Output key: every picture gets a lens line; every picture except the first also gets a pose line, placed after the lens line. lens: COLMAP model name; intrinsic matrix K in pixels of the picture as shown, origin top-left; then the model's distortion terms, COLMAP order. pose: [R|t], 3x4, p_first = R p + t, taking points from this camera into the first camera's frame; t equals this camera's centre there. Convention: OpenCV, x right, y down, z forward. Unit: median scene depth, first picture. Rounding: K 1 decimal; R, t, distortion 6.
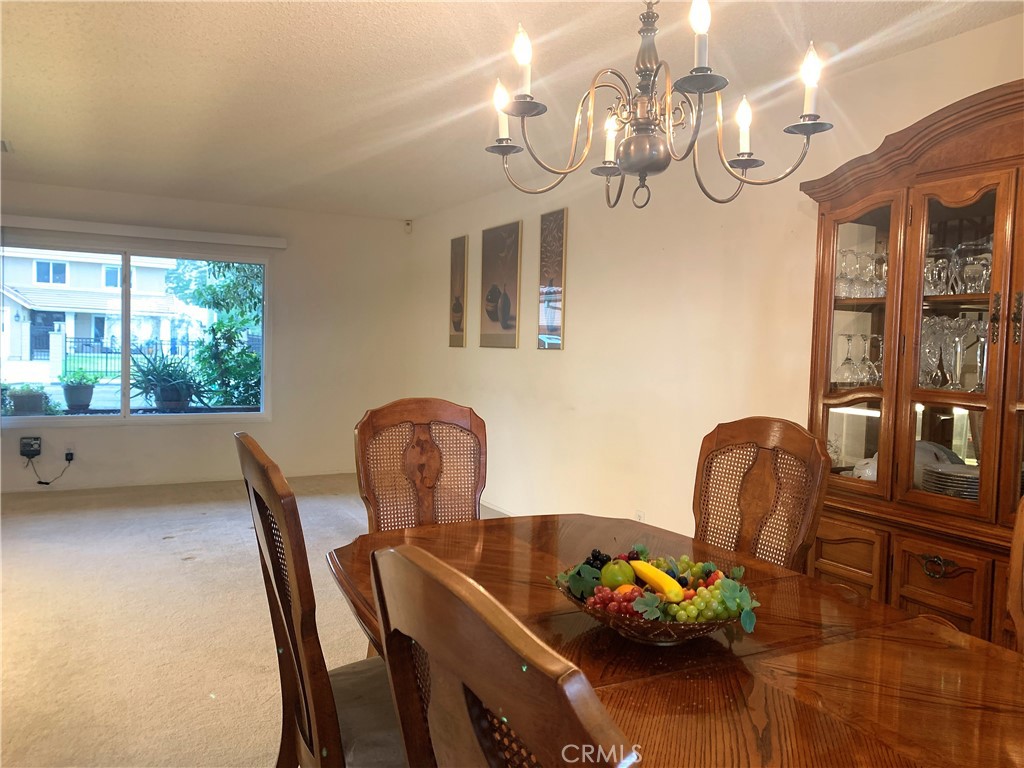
lens RADIAL K [[808.9, 0, 505.5], [0, 808.9, 372.3], [0, 0, 1]] dist [0.090487, -0.182382]
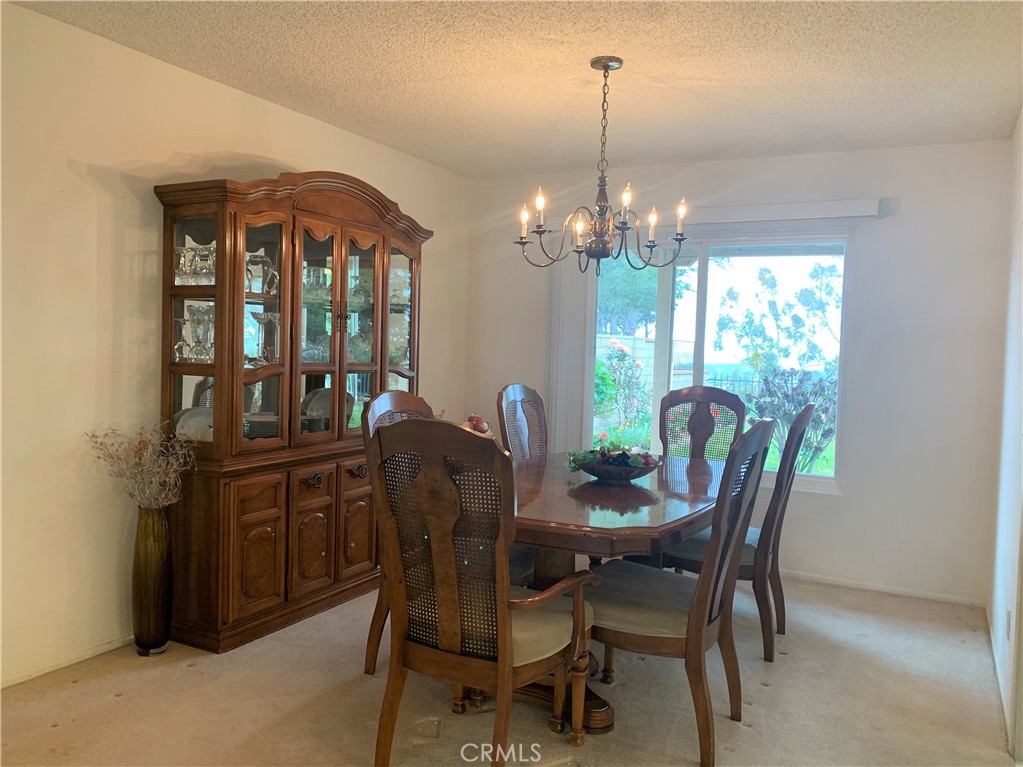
lens RADIAL K [[808.1, 0, 505.0], [0, 808.1, 371.8], [0, 0, 1]] dist [0.090487, -0.182382]
pose [[-0.584812, -0.080482, 0.807166, -0.430812], [-0.023266, 0.996321, 0.082486, -0.045293], [-0.810835, 0.029459, -0.584533, 0.777476]]
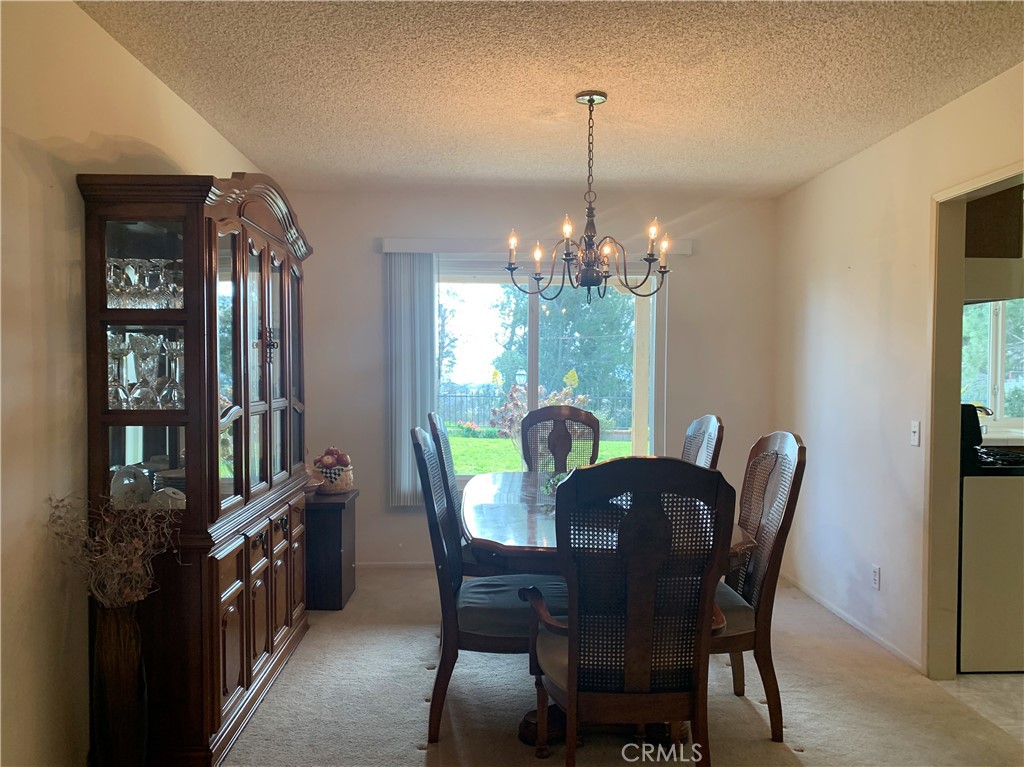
lens RADIAL K [[788.8, 0, 501.9], [0, 788.8, 397.5], [0, 0, 1]] dist [0.023913, -0.001663]
pose [[-0.911800, -0.053787, 0.407096, -0.165547], [-0.022065, 0.996370, 0.082224, -0.045297], [-0.410040, 0.065990, -0.909677, 0.947874]]
